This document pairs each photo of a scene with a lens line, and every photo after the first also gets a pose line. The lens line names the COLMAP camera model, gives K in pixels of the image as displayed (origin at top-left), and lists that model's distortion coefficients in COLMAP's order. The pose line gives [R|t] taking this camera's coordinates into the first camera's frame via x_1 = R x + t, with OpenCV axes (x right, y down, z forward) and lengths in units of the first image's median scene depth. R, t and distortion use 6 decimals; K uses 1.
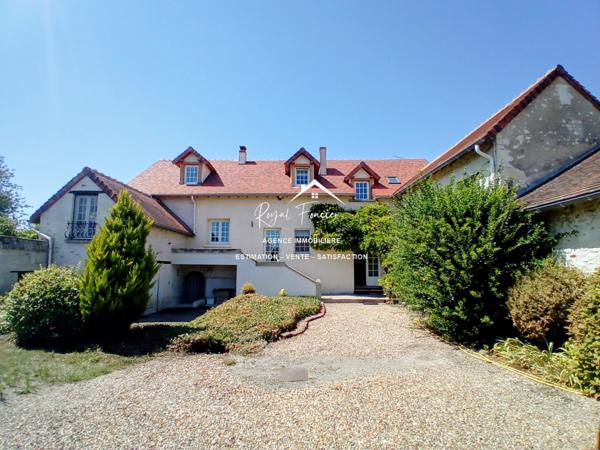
lens RADIAL K [[271.5, 0, 300.0], [0, 271.5, 225.0], [0, 0, 1]] dist [-0.042672, -0.000207]
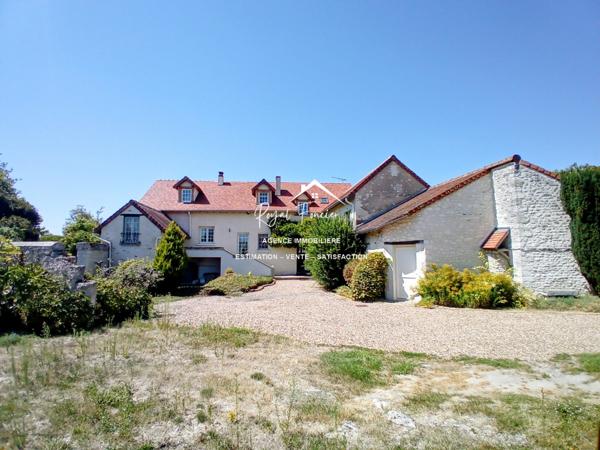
lens RADIAL K [[271.5, 0, 300.0], [0, 271.5, 225.0], [0, 0, 1]] dist [-0.042672, -0.000207]
pose [[0.992813, 0.004479, 0.119591, 0.032939], [-0.007710, 0.999617, 0.026569, -0.079536], [-0.119426, -0.027300, 0.992468, -0.569112]]
